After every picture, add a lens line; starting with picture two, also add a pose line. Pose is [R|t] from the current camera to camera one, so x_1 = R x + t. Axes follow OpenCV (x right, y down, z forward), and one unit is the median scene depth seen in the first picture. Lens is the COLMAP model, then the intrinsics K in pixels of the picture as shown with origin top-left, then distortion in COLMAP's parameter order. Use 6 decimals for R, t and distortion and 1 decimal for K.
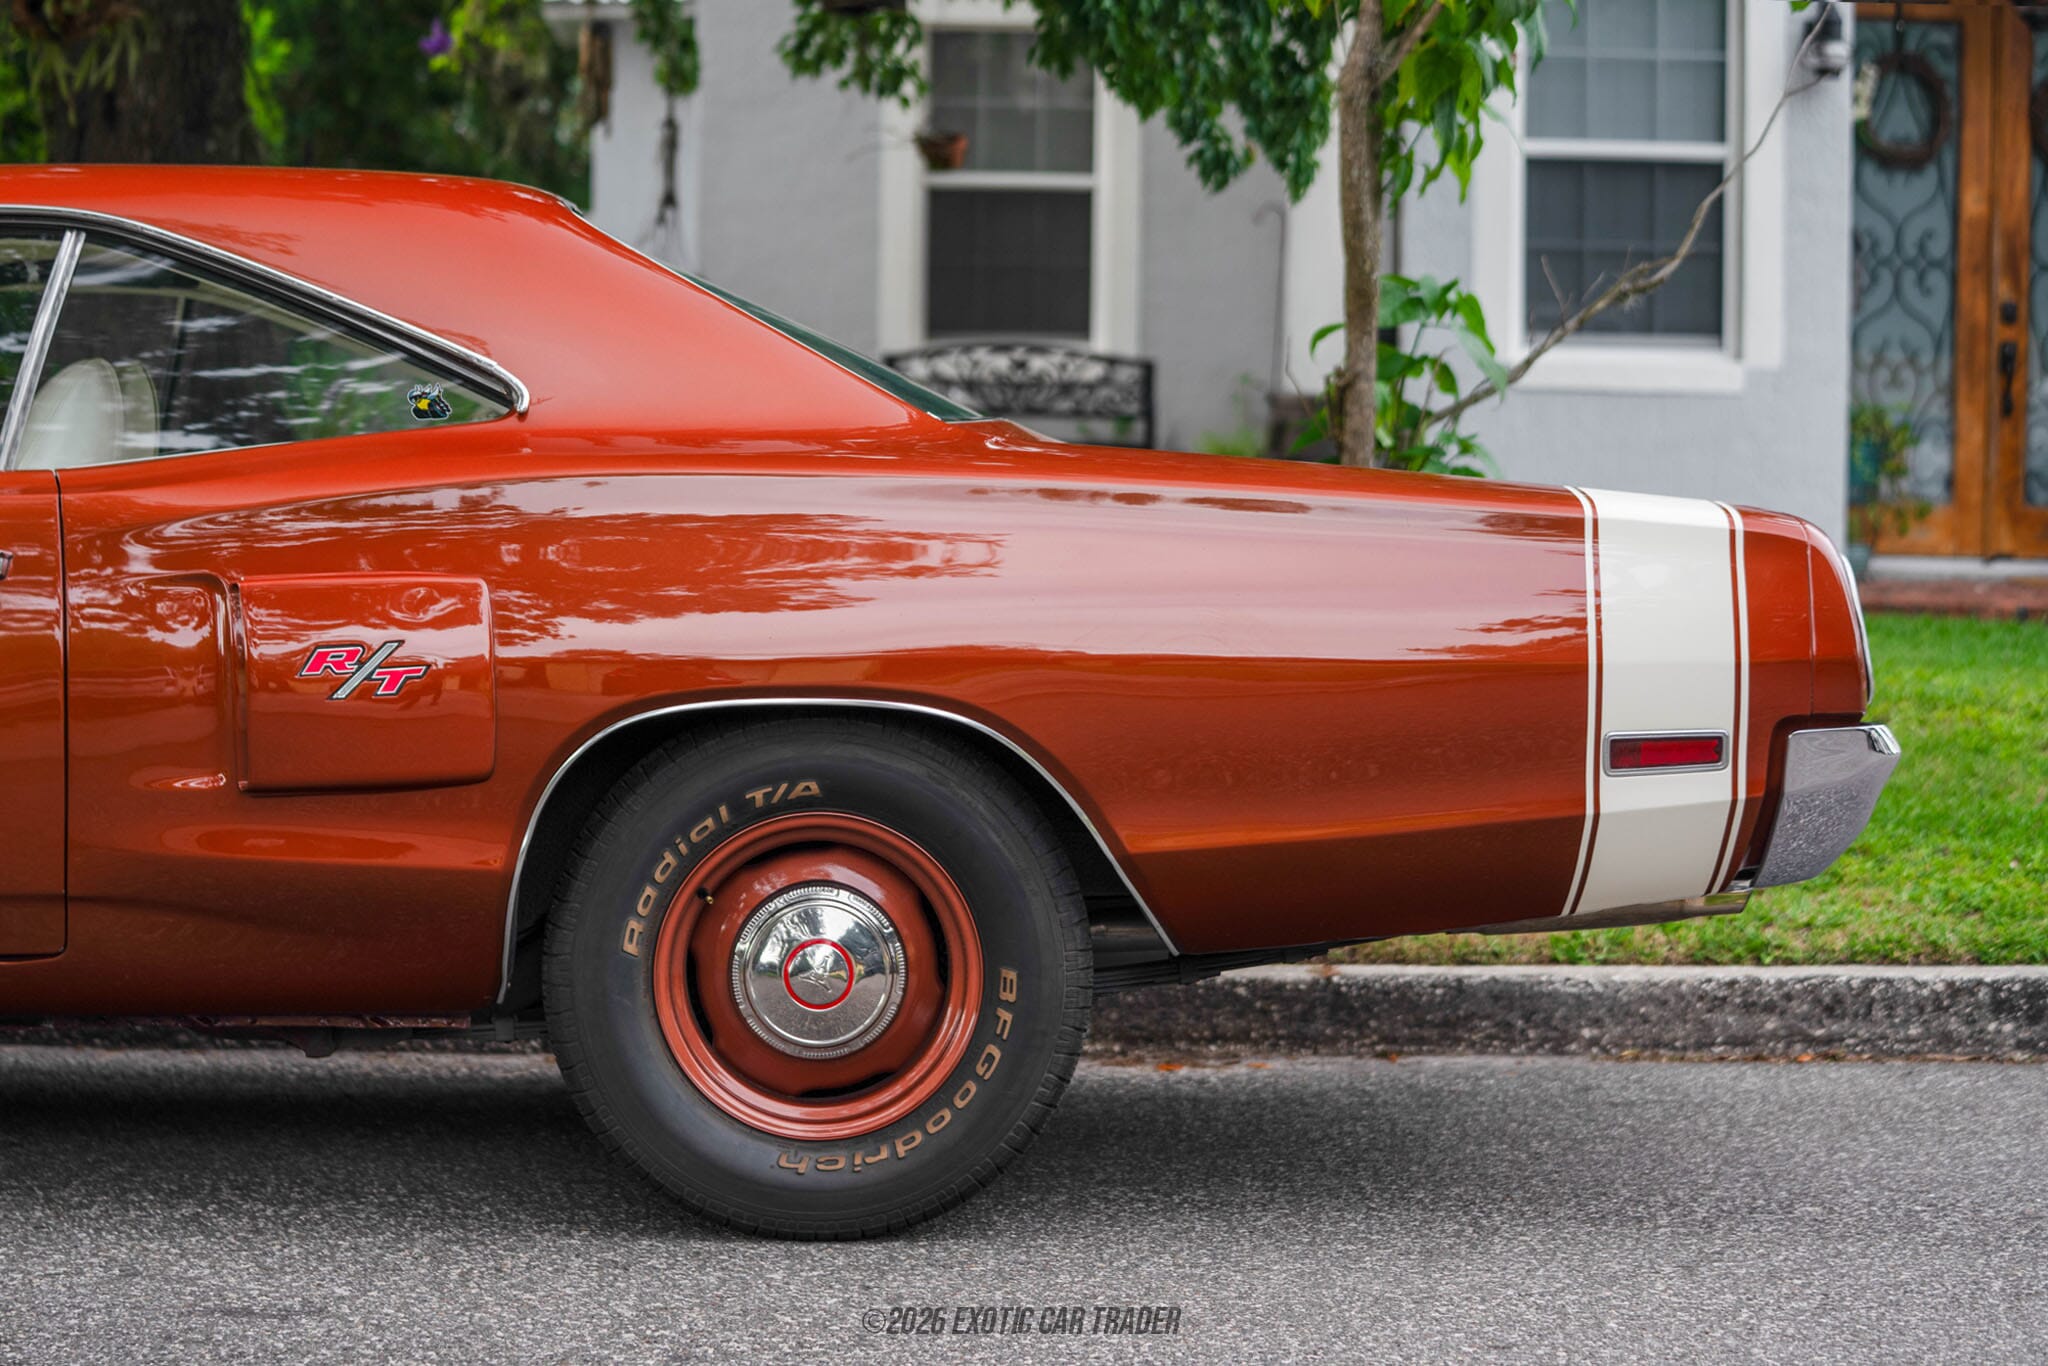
lens RADIAL K [[4174.6, 0, 1024.9], [0, 4174.6, 695.2], [0, 0, 1]] dist [-0.267272, 0.000000]
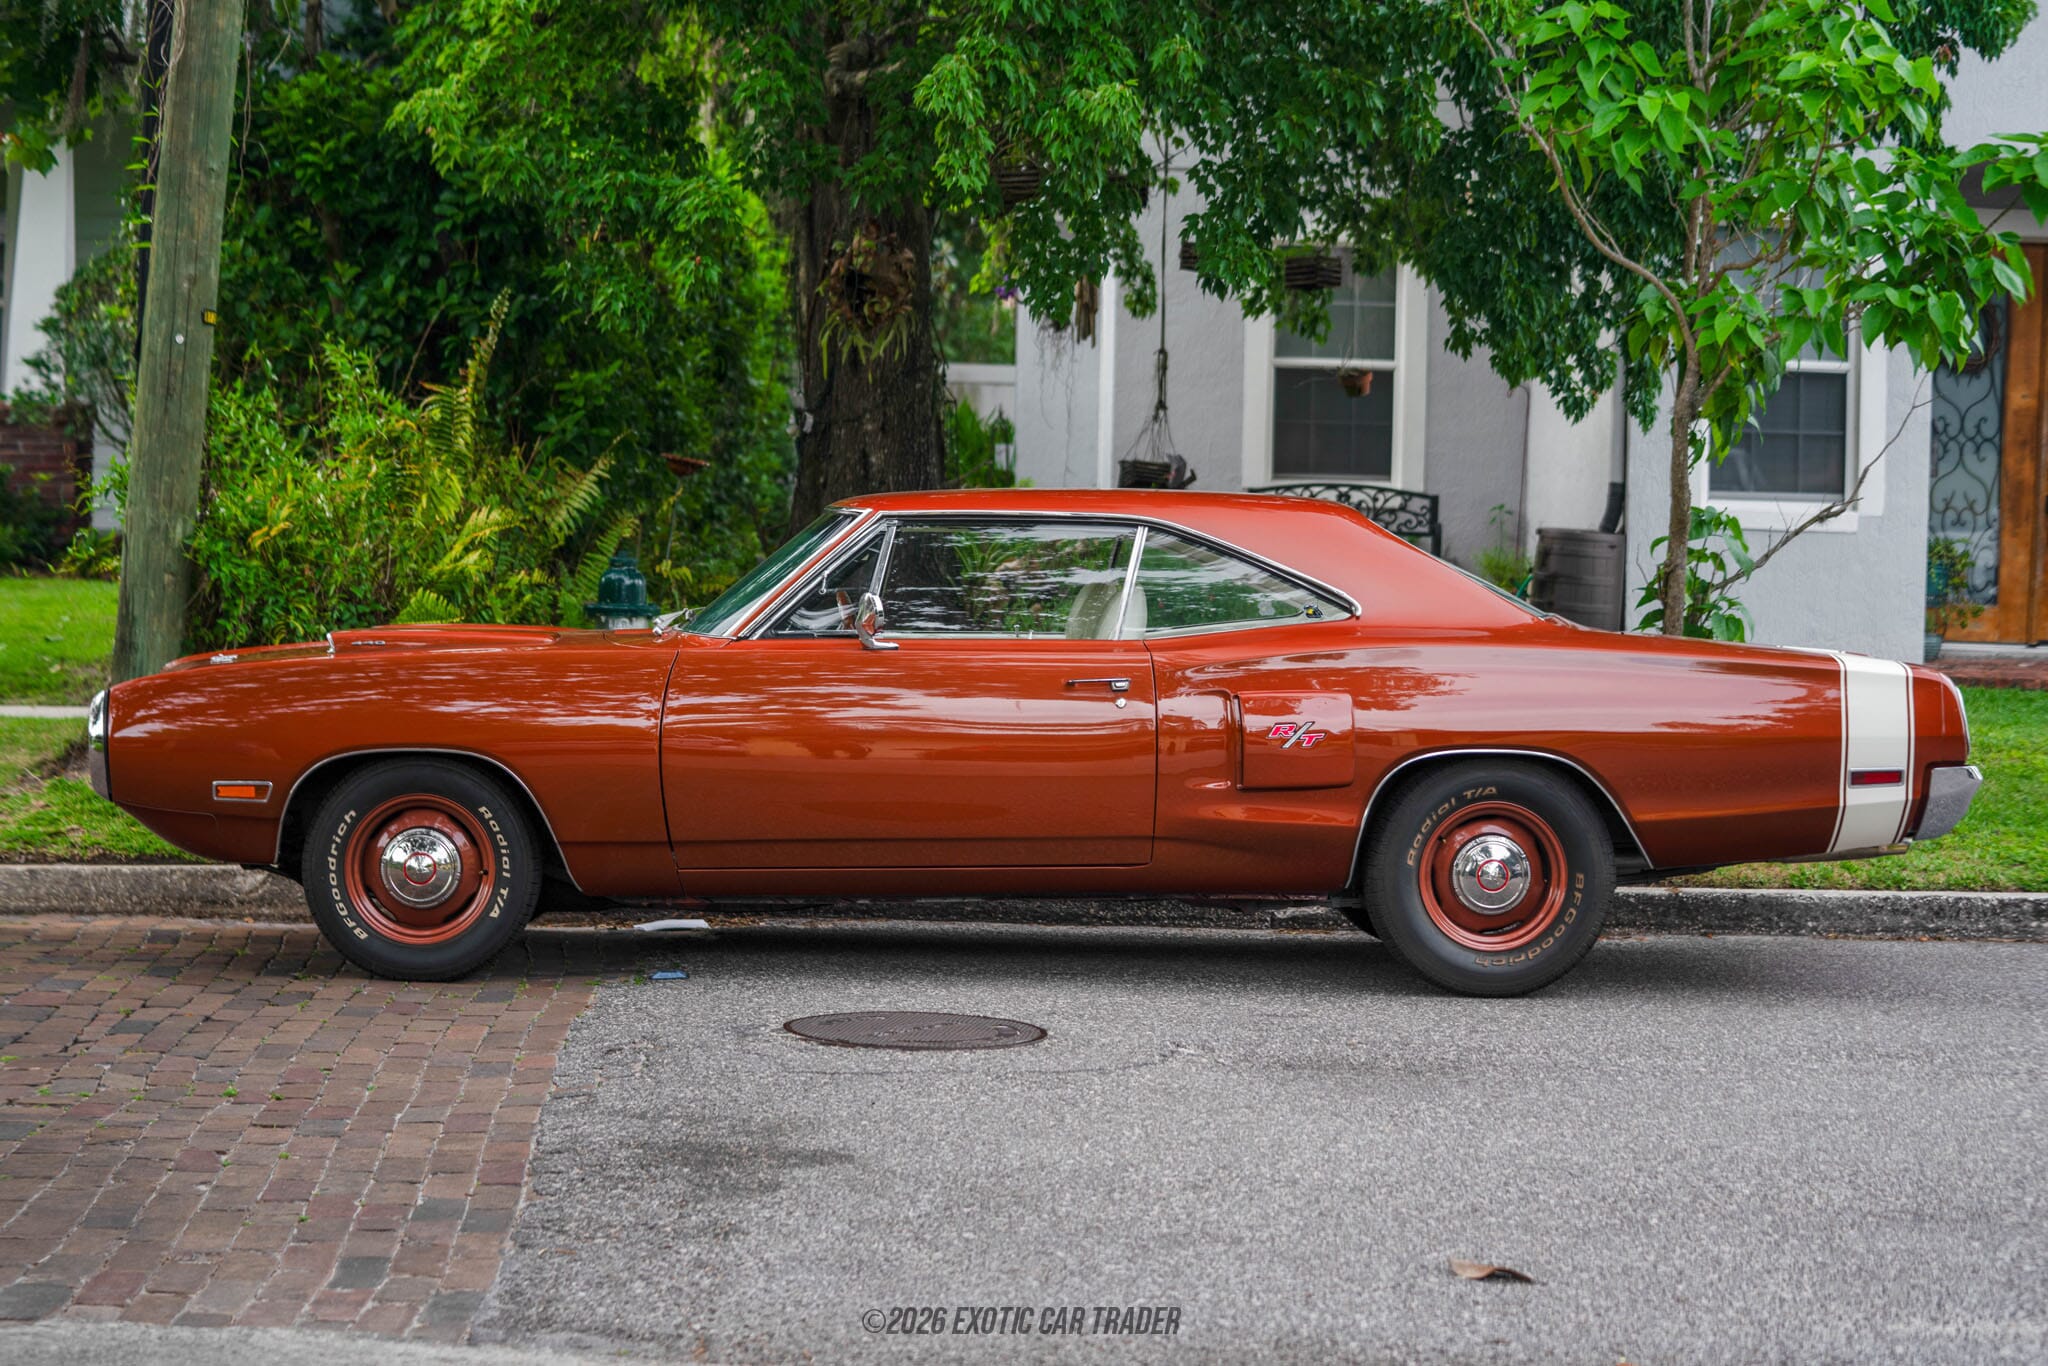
lens RADIAL K [[4174.6, 0, 1022.0], [0, 4174.6, 678.1], [0, 0, 1]] dist [-0.267272, 0.000000]
pose [[0.999915, 0.010763, -0.007417, -0.212618], [-0.010814, 0.999918, -0.006842, -0.014379], [0.007342, 0.006922, 0.999949, -0.894514]]
